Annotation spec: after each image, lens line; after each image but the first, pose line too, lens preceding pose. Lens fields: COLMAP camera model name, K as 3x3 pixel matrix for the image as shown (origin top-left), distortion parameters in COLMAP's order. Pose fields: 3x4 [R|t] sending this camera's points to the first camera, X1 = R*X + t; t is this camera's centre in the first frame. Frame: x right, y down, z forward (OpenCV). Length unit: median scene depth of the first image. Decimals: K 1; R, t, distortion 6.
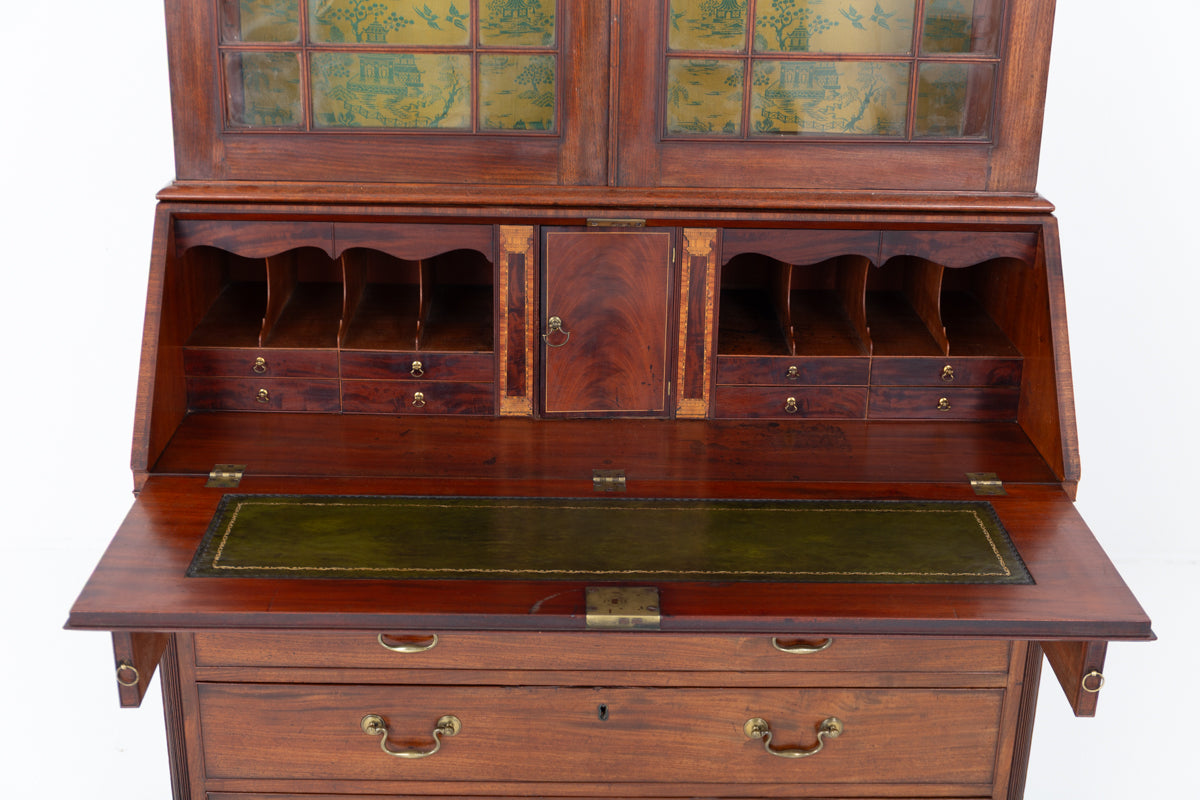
lens RADIAL K [[1597.0, 0, 601.0], [0, 1597.0, 412.2], [0, 0, 1]] dist [-0.057827, 0.000000]
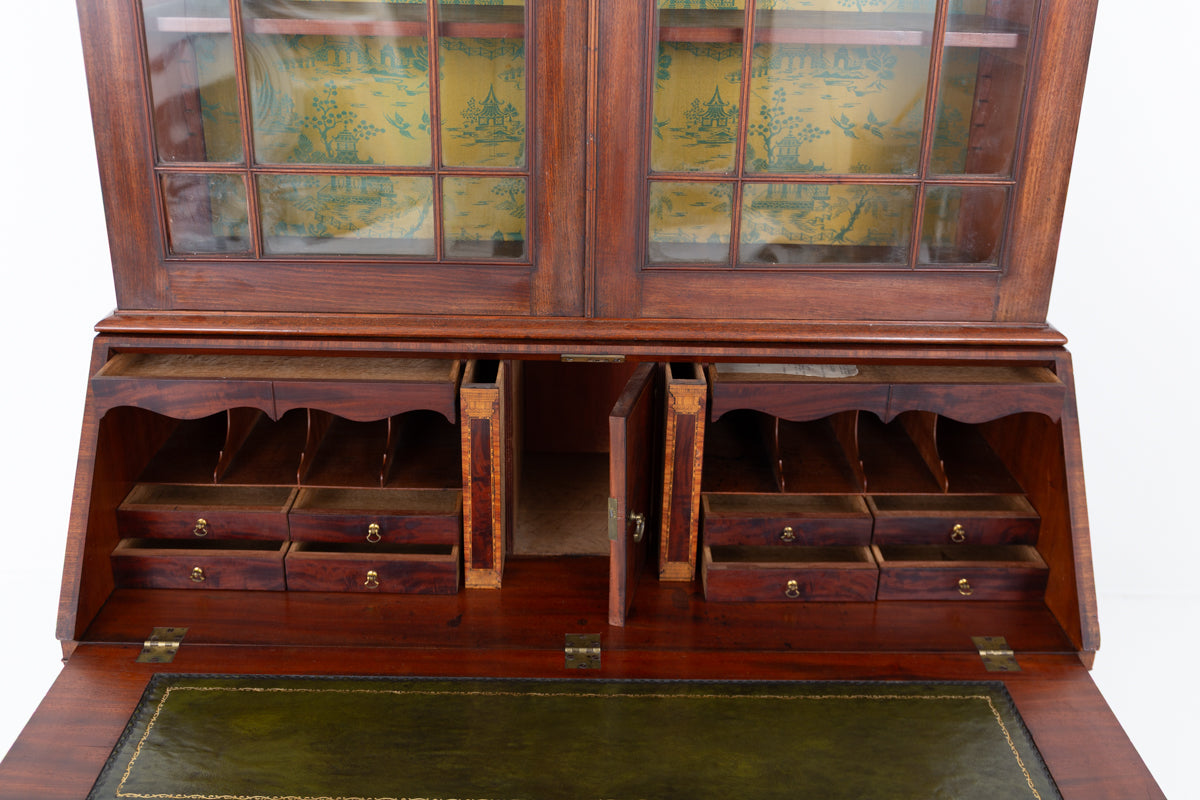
lens RADIAL K [[1173.5, 0, 600.4], [0, 1173.5, 401.6], [0, 0, 1]] dist [-0.034777, 0.000000]
pose [[0.999980, 0.003320, -0.005357, 0.017417], [-0.003152, 0.999513, 0.031057, -0.114425], [0.005457, -0.031039, 0.999503, 0.320267]]
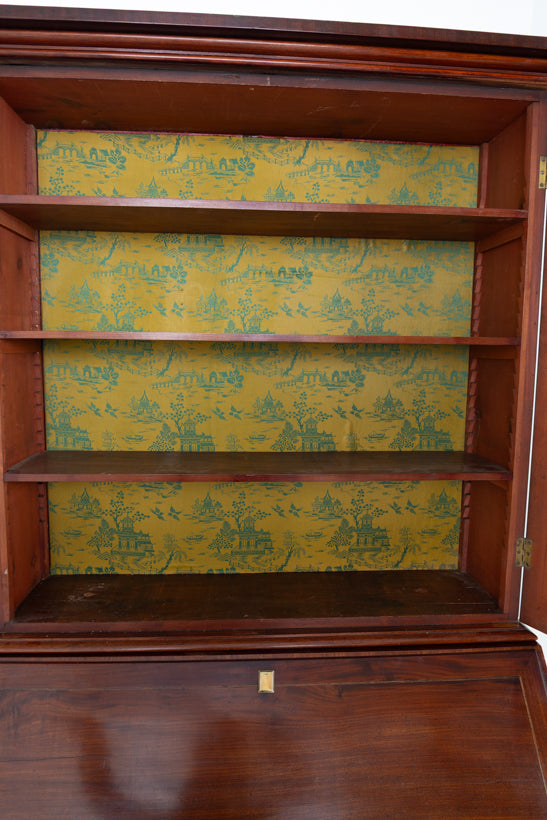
lens RADIAL K [[546.2, 0, 269.2], [0, 546.2, 409.0], [0, 0, 1]] dist [-0.028900, -0.008068]
pose [[0.998962, -0.011278, 0.044123, -0.011791], [0.022112, 0.967103, -0.253422, -0.223599], [-0.039814, 0.254135, 0.966349, 0.418610]]
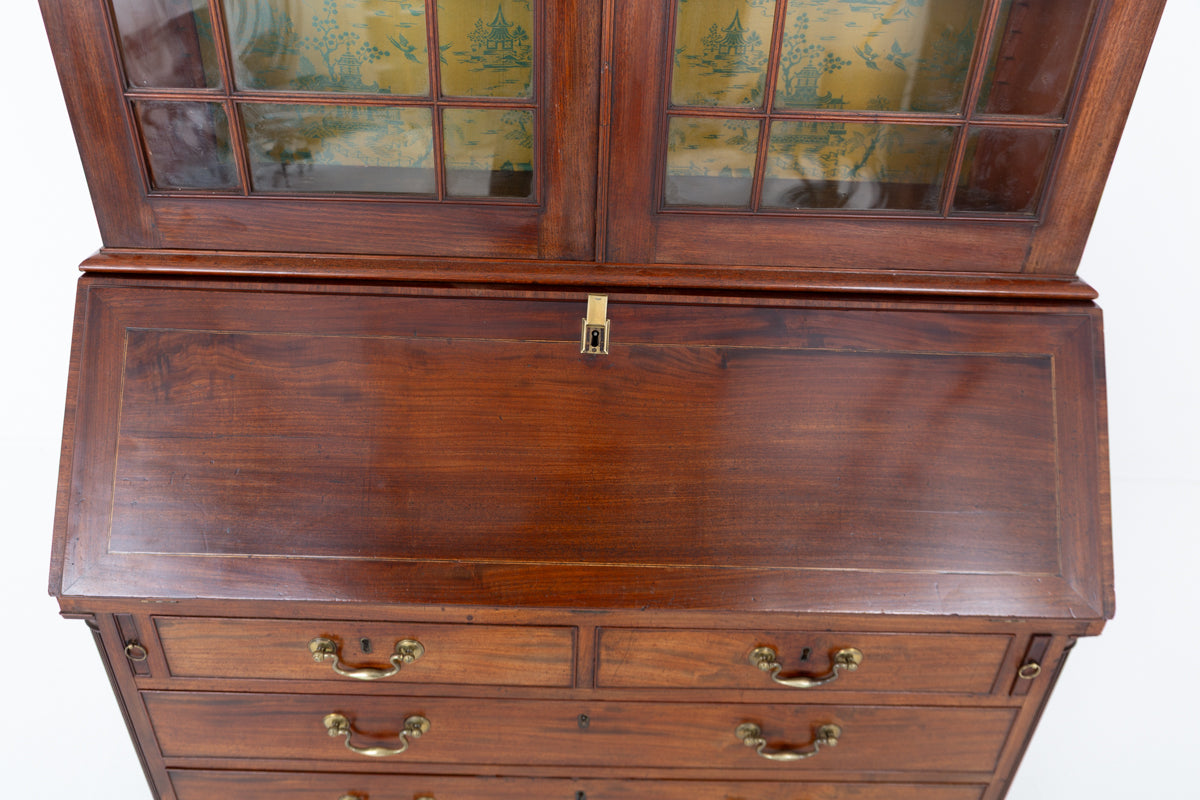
lens RADIAL K [[875.0, 0, 597.1], [0, 875.0, 400.1], [0, 0, 1]] dist [-0.033458, 0.017602]
pose [[0.999782, 0.020153, -0.005448, 0.009634], [-0.018834, 0.983298, 0.181028, -0.154745], [0.009005, -0.180886, 0.983463, 0.514699]]
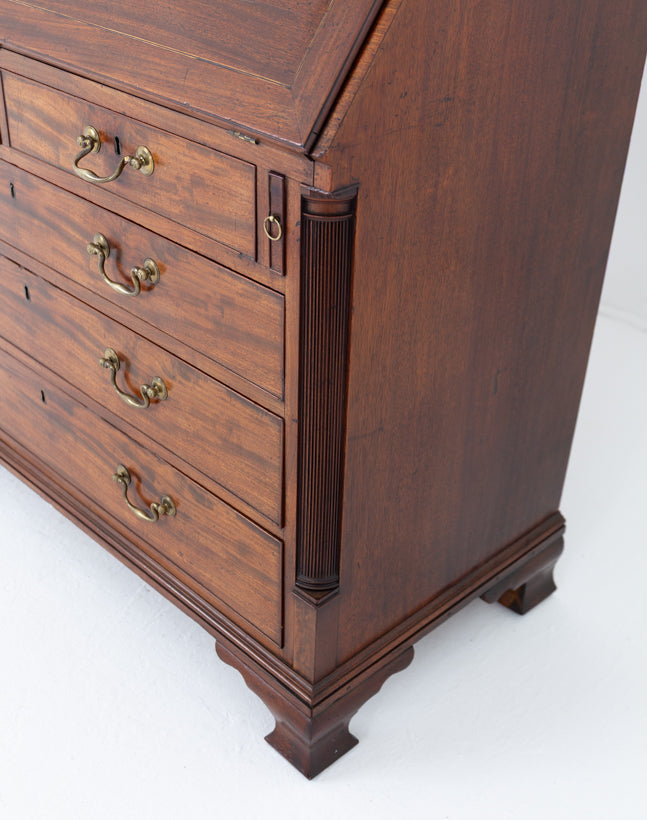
lens RADIAL K [[1073.4, 0, 318.7], [0, 1073.4, 484.5], [0, 0, 1]] dist [-0.034247, 0.000000]
pose [[0.684393, 0.422526, -0.594203, 0.618175], [-0.268328, 0.903732, 0.333569, 0.013606], [0.677942, -0.068851, 0.731884, 0.606668]]
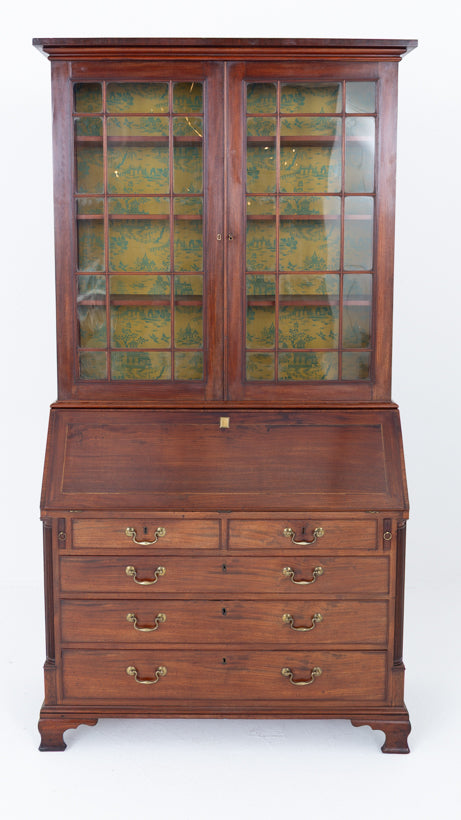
lens RADIAL K [[988.3, 0, 219.3], [0, 988.3, 342.3], [0, 0, 1]] dist [-0.034056, 0.000000]
pose [[0.999569, -0.015299, -0.025073, 0.038545], [0.008833, 0.970690, -0.240171, 0.151790], [0.028012, 0.239846, 0.970407, -0.580850]]
